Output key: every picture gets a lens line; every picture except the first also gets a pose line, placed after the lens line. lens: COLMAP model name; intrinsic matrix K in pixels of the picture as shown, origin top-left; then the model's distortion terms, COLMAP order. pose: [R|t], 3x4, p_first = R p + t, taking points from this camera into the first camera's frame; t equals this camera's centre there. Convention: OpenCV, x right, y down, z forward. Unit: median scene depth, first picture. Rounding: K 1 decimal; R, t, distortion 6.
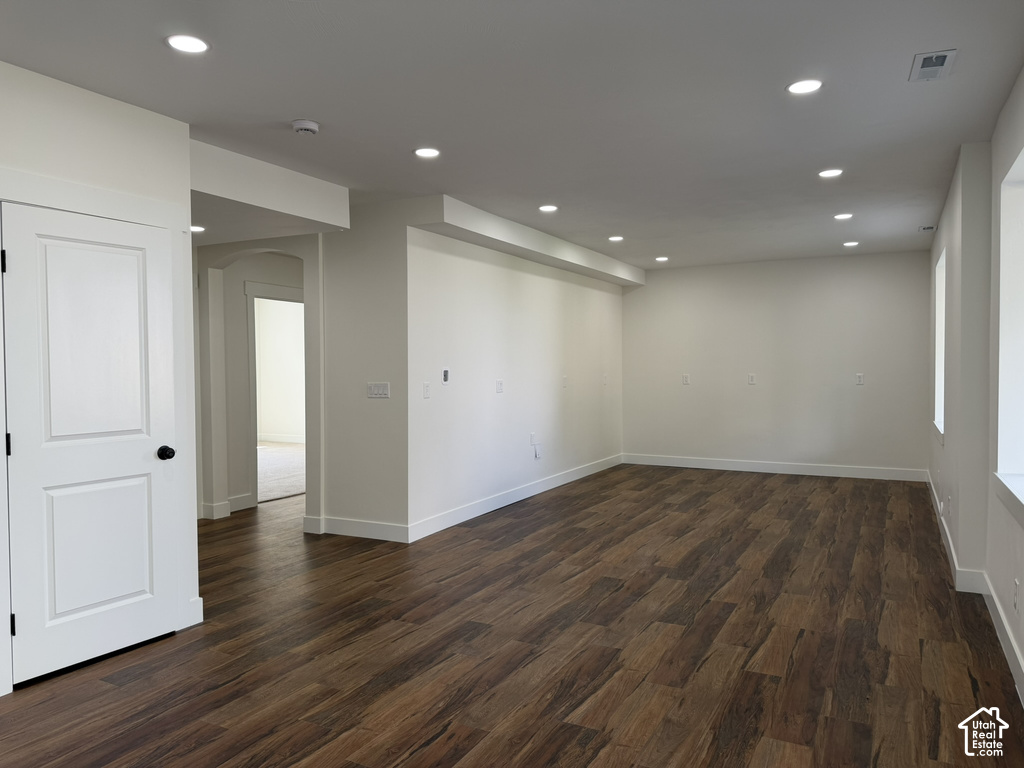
lens RADIAL K [[727.3, 0, 512.5], [0, 727.3, 392.9], [0, 0, 1]] dist [0.051514, -0.038001]
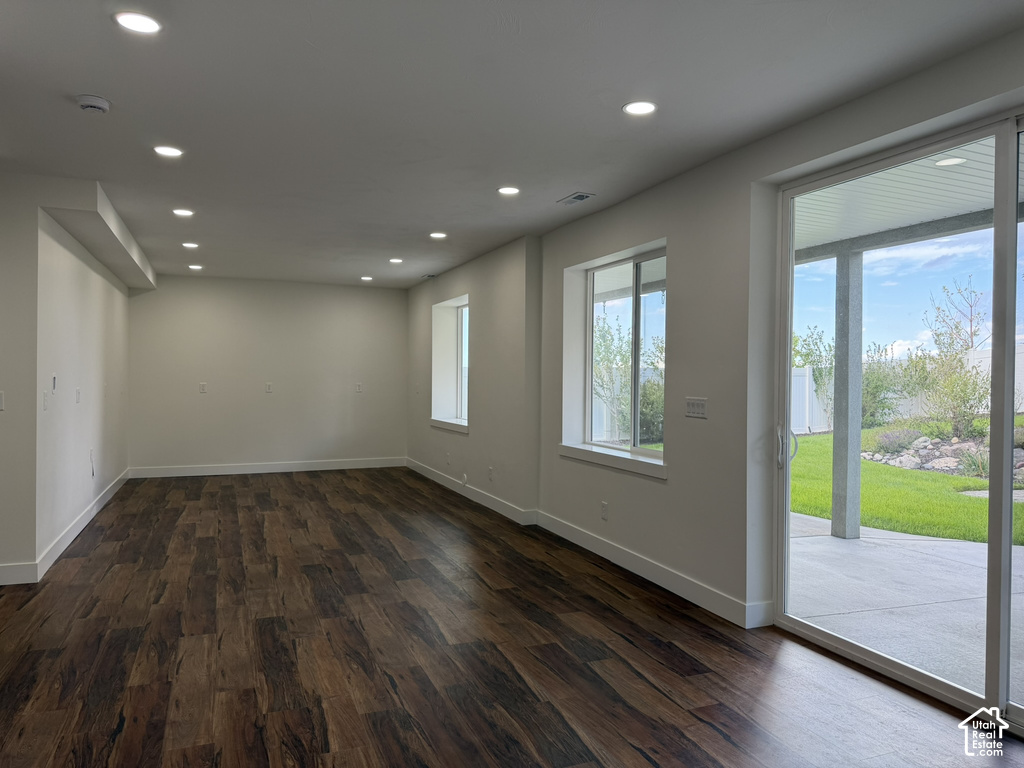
lens RADIAL K [[727.3, 0, 508.6], [0, 727.3, 376.1], [0, 0, 1]] dist [0.051514, -0.038001]
pose [[0.653952, 0.009819, 0.756472, -0.633192], [0.021534, 0.999269, -0.031586, 0.010351], [-0.756230, 0.036945, 0.653262, 0.041334]]
